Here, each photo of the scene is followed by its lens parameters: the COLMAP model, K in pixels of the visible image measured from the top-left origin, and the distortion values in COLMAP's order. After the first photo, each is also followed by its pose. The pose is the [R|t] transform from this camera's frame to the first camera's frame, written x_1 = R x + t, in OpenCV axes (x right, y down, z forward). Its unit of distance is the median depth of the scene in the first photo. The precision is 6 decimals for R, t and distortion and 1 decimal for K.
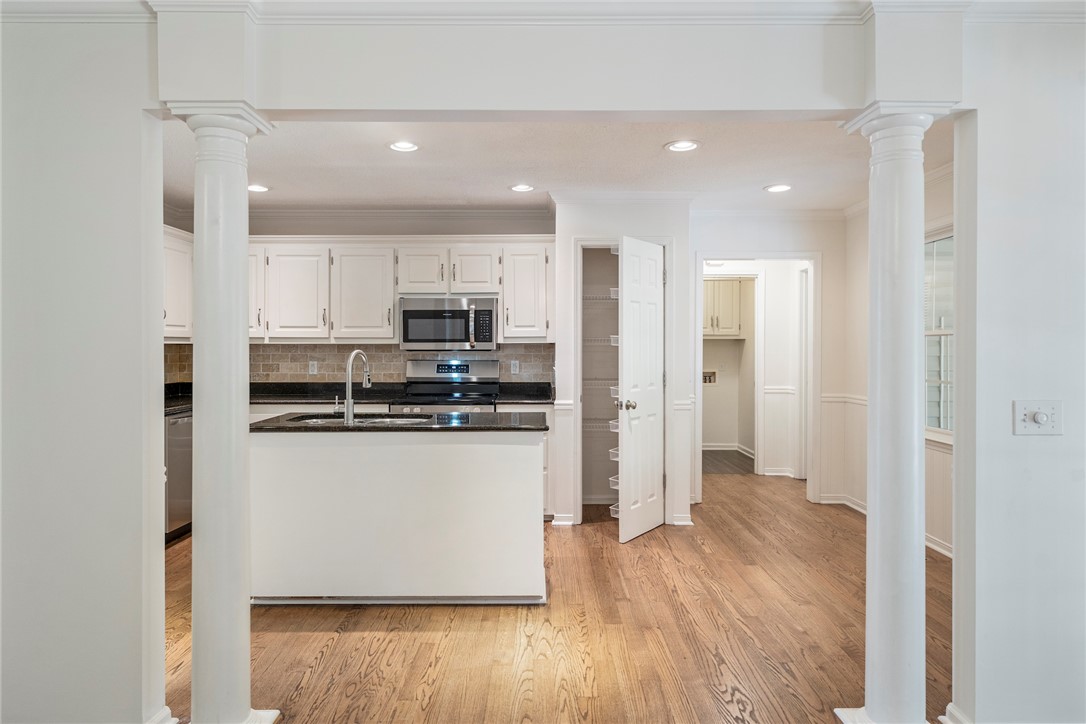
lens RADIAL K [[662.9, 0, 532.9], [0, 662.9, 354.1], [0, 0, 1]] dist [0.006251, -0.000481]
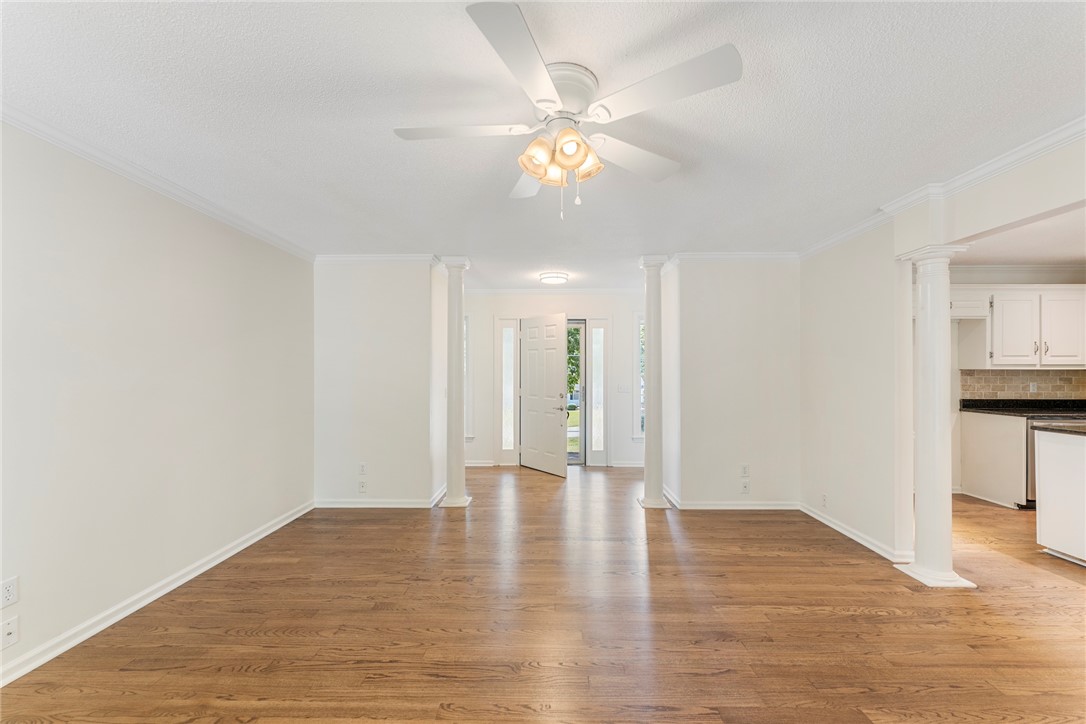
lens RADIAL K [[436.3, 0, 544.4], [0, 436.3, 368.3], [0, 0, 1]] dist [0.001059, 0.000067]
pose [[-0.007002, -0.008698, -0.999938, 0.342608], [-0.010706, 0.999906, -0.008623, 0.001337], [0.999918, 0.010644, -0.007094, -0.047134]]
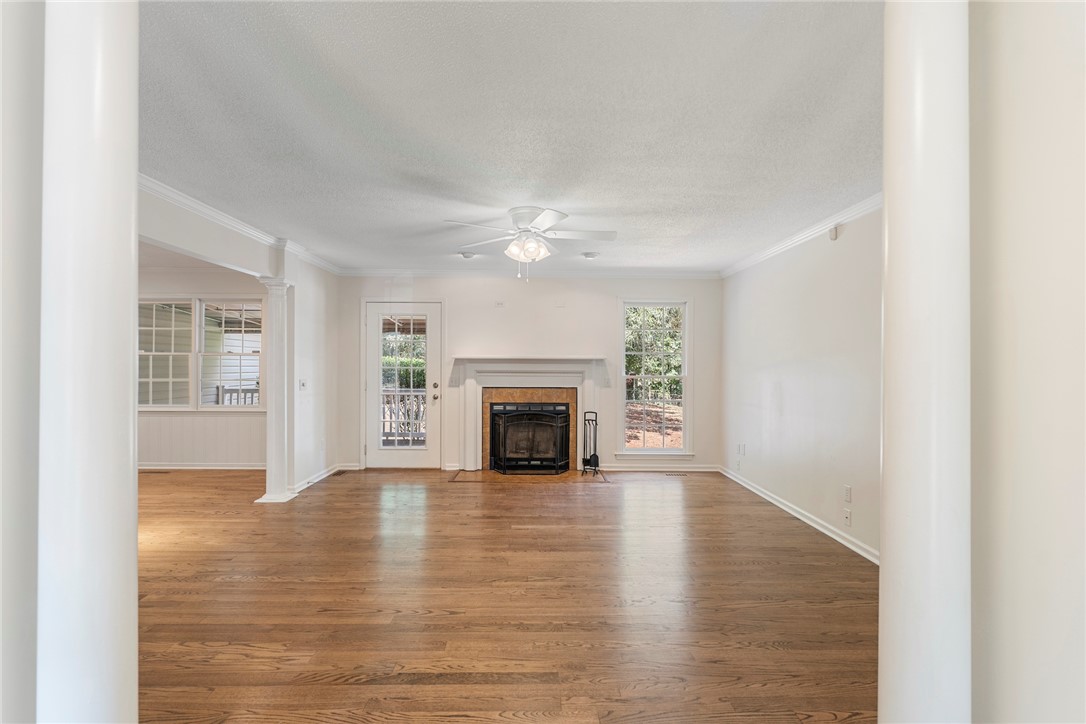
lens RADIAL K [[508.8, 0, 547.9], [0, 508.8, 362.2], [0, 0, 1]] dist [0.000617, -0.000052]
pose [[-0.032301, 0.001623, 0.999477, -0.725094], [0.005850, 0.999982, -0.001435, -0.000018], [-0.999461, 0.005801, -0.032310, -0.042124]]
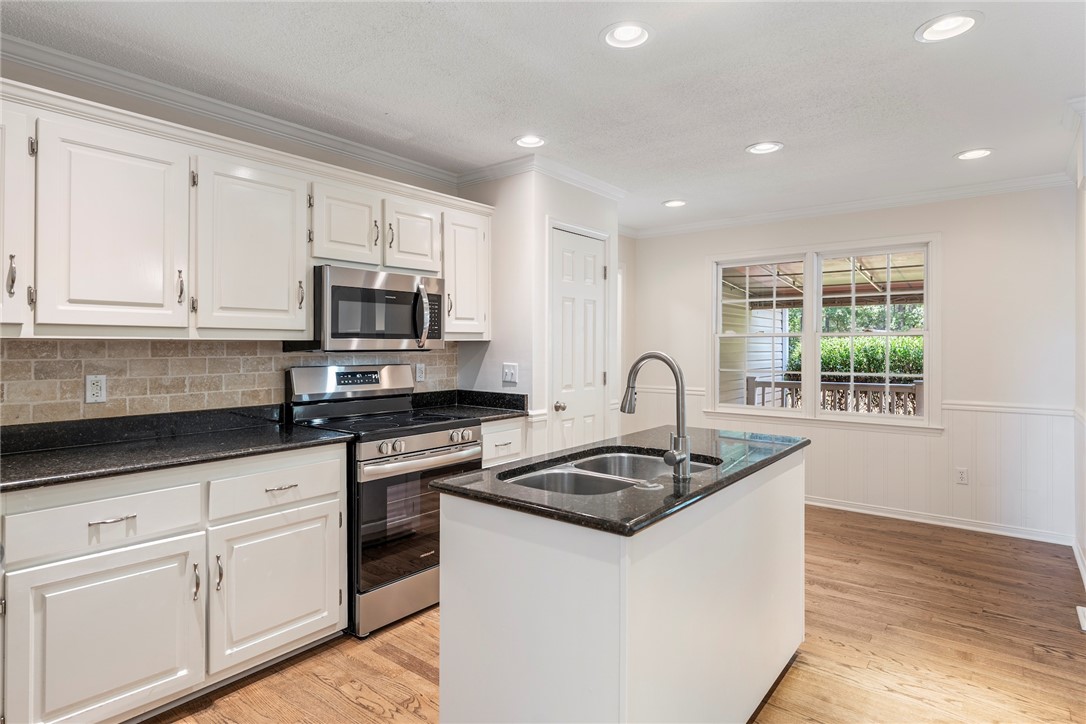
lens RADIAL K [[592.7, 0, 537.0], [0, 592.7, 340.9], [0, 0, 1]] dist [-0.000412, 0.001530]
pose [[0.613376, 0.005106, 0.789775, -0.511896], [0.004668, 0.999938, -0.010091, -0.008924], [-0.789777, 0.009876, 0.613314, 0.514722]]
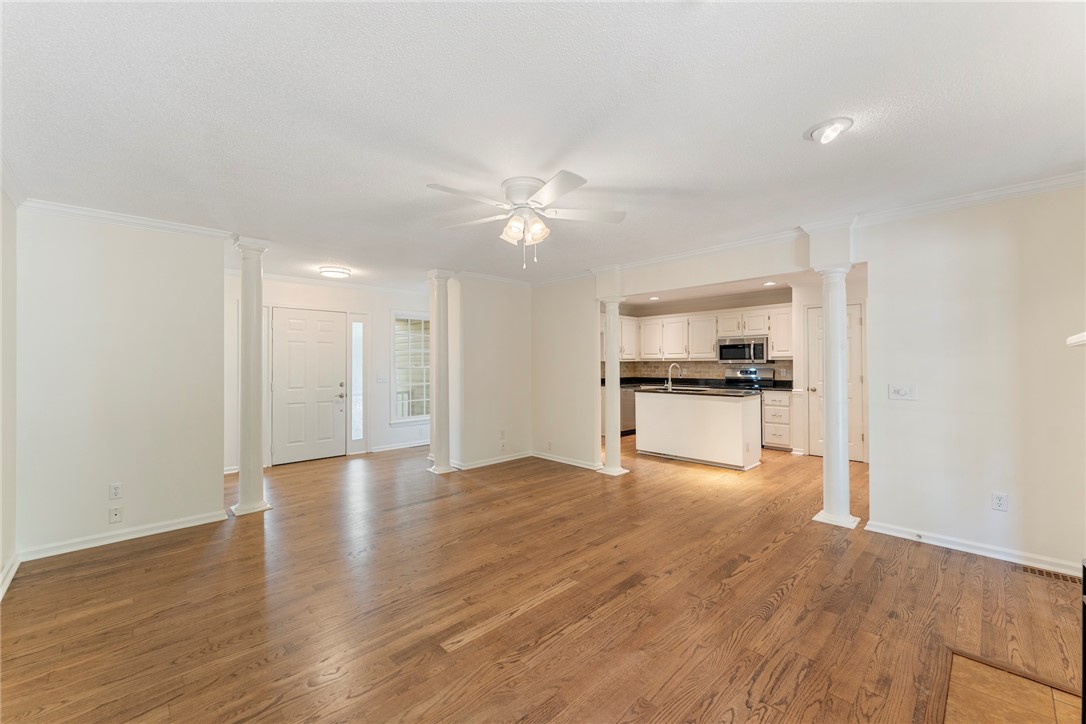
lens RADIAL K [[436.3, 0, 541.3], [0, 436.3, 358.3], [0, 0, 1]] dist [0.001059, 0.000067]
pose [[0.701258, -0.010903, -0.712824, 0.404187], [-0.002858, 0.999832, -0.018105, 0.004245], [0.712902, 0.014734, 0.701109, -0.397728]]
